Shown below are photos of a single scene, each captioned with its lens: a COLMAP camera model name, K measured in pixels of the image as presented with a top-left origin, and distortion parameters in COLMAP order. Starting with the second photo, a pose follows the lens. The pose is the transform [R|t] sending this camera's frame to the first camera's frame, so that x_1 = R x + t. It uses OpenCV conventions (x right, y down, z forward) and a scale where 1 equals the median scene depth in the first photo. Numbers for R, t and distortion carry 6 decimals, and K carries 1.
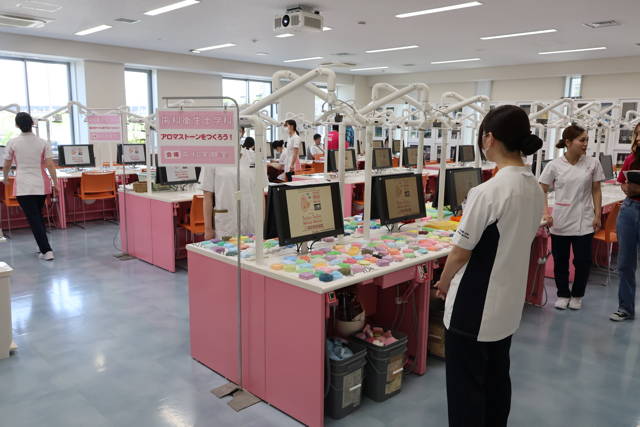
lens RADIAL K [[528.8, 0, 321.7], [0, 528.8, 212.1], [0, 0, 1]] dist [-0.006202, 0.005105]
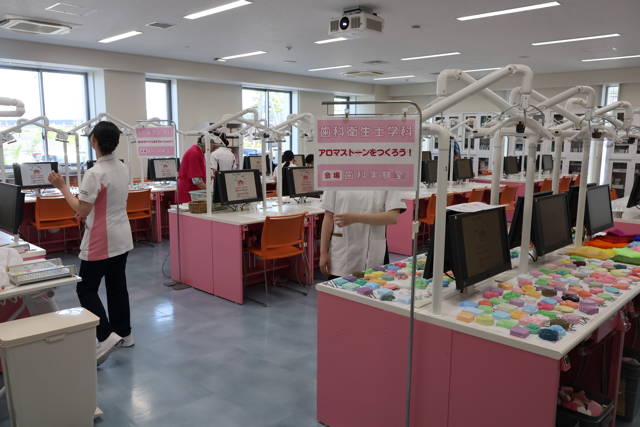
lens RADIAL K [[528.8, 0, 318.7], [0, 528.8, 216.5], [0, 0, 1]] dist [-0.006202, 0.005105]
pose [[0.999890, -0.008842, 0.011914, -0.131469], [0.009005, 0.999866, -0.013694, -0.015856], [-0.011791, 0.013800, 0.999835, 0.093120]]
